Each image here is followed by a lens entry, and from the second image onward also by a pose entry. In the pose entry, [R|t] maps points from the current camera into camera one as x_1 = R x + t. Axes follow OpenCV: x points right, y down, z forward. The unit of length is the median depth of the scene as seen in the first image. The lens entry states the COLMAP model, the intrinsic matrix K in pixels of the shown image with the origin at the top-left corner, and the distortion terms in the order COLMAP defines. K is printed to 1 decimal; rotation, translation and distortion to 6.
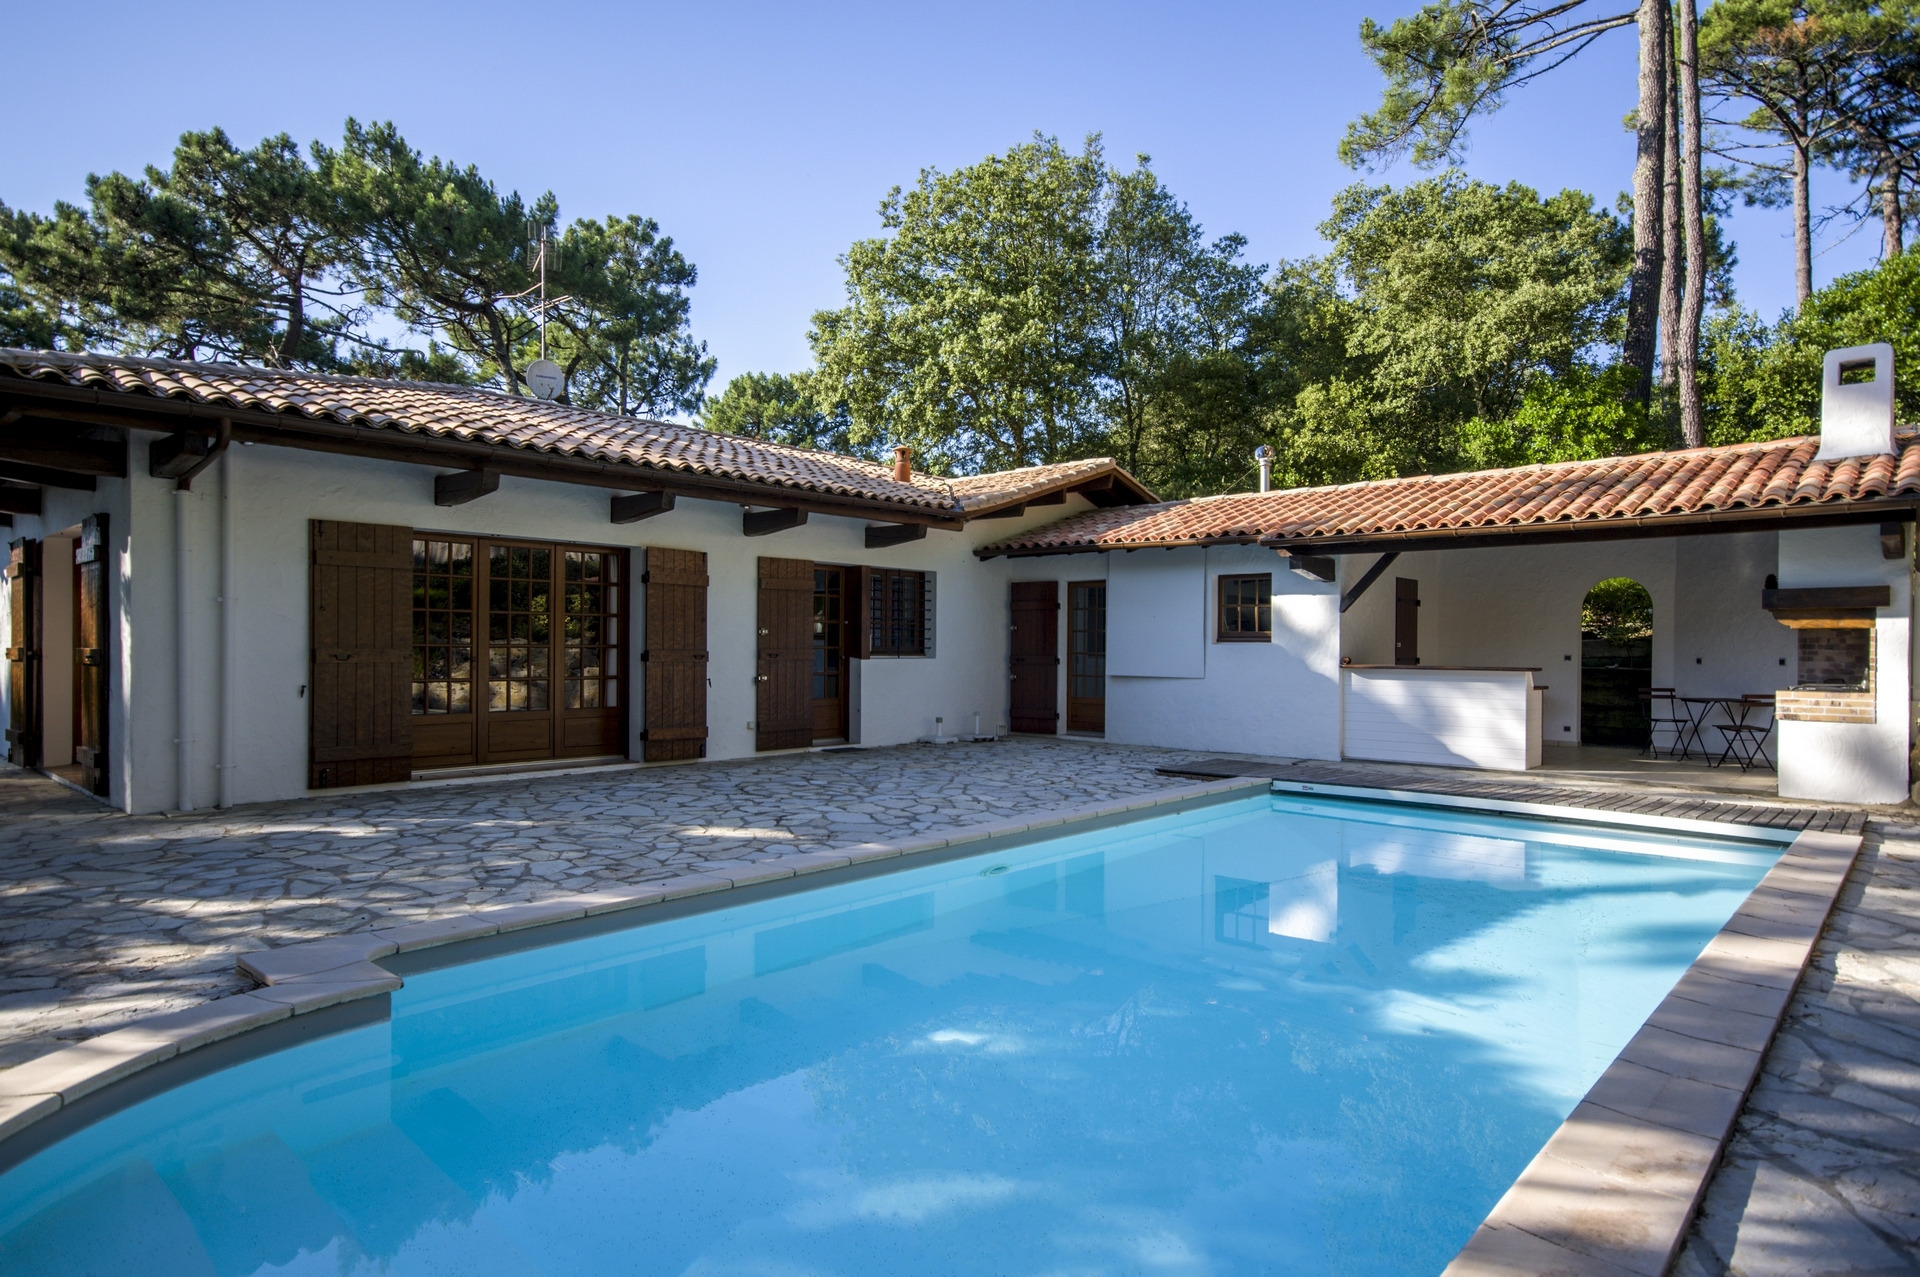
lens RADIAL K [[1071.1, 0, 967.9], [0, 1071.1, 644.8], [0, 0, 1]] dist [0.006432, 0.004946]
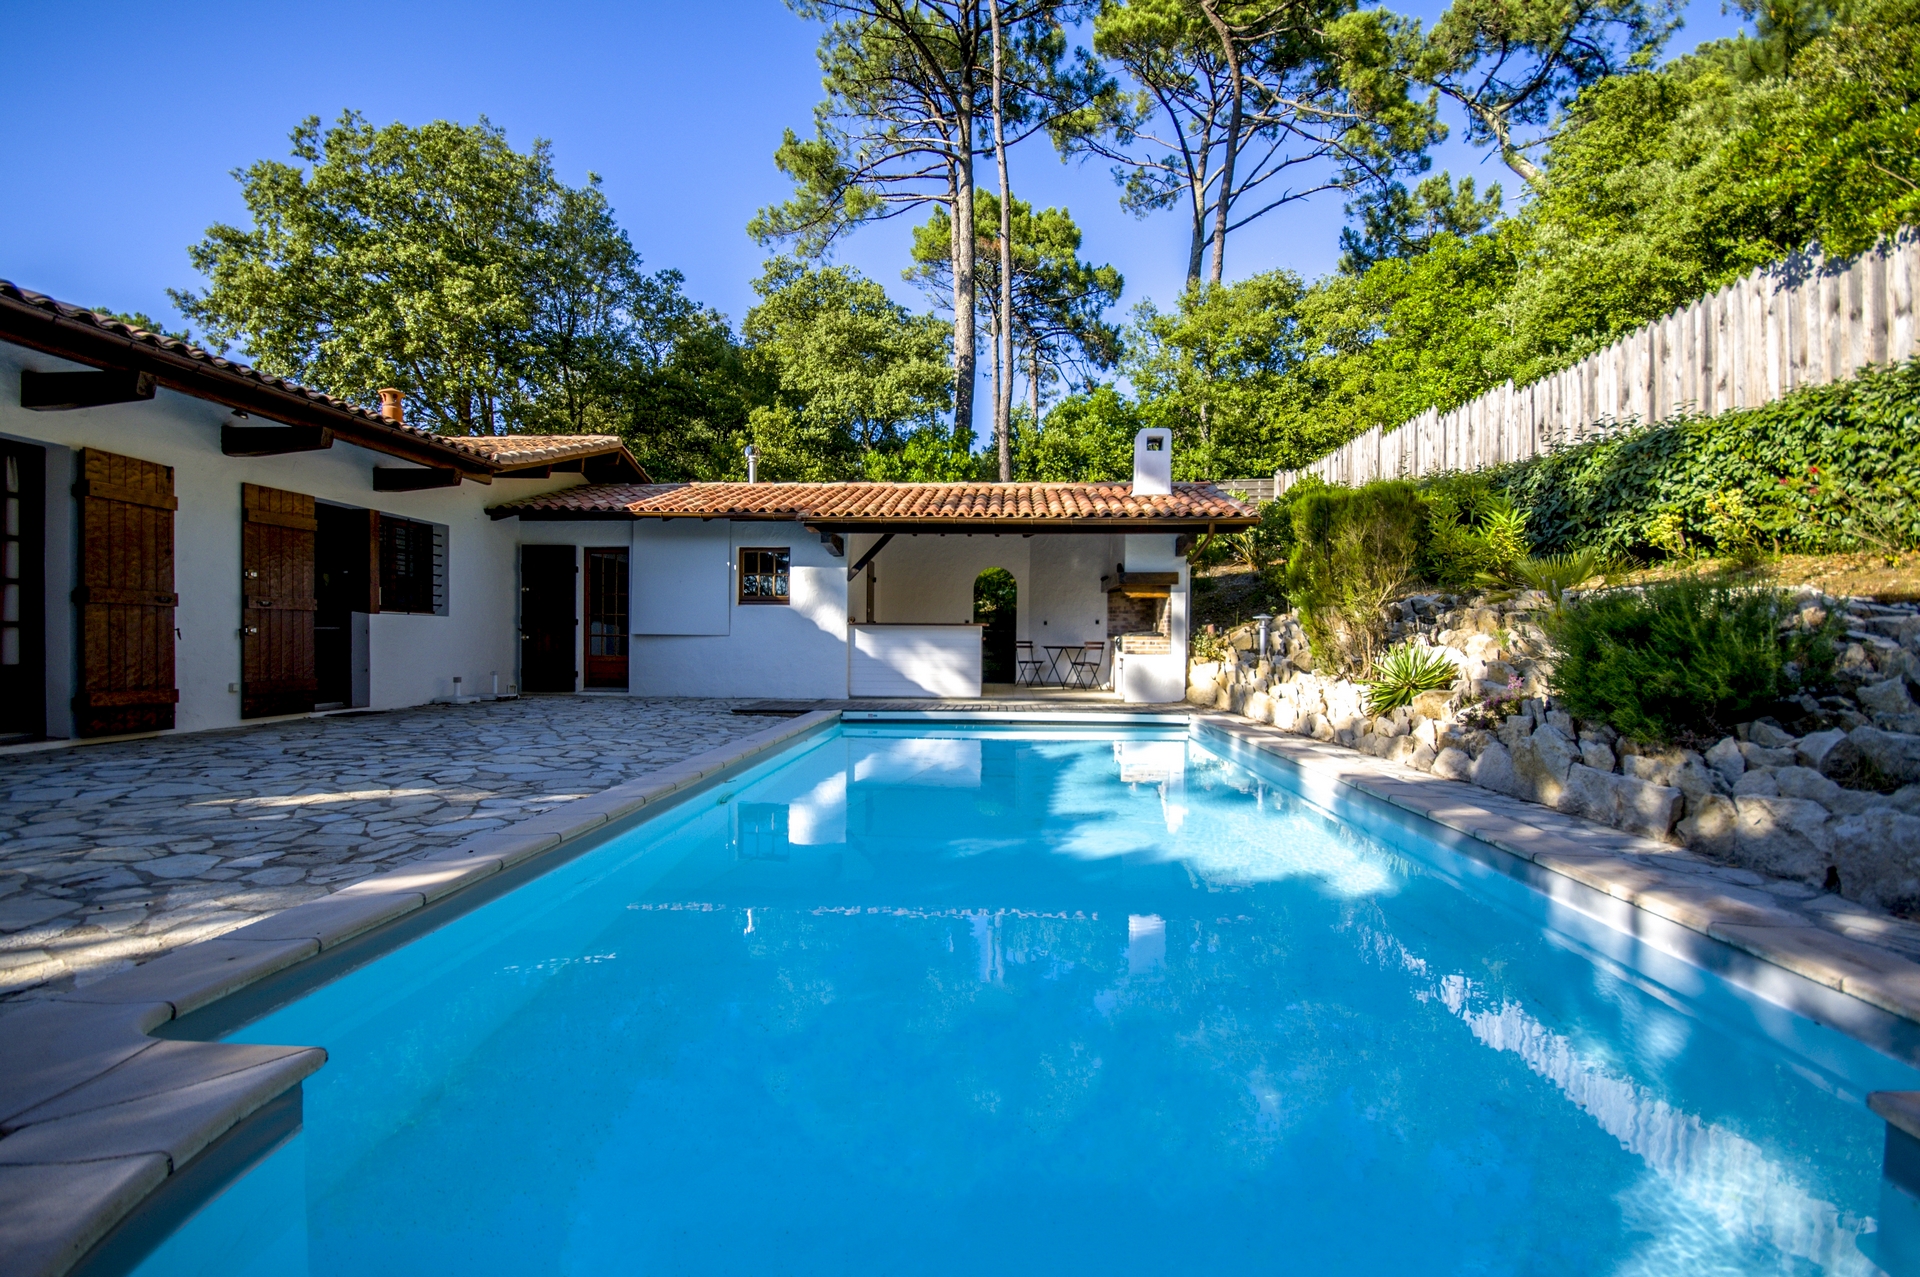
lens RADIAL K [[835.0, 0, 965.9], [0, 835.0, 644.9], [0, 0, 1]] dist [0.006927, -0.008503]
pose [[0.769966, -0.006131, 0.638055, -0.150993], [-0.002902, 0.999910, 0.013110, 0.027366], [-0.638078, -0.011946, 0.769879, 0.128289]]
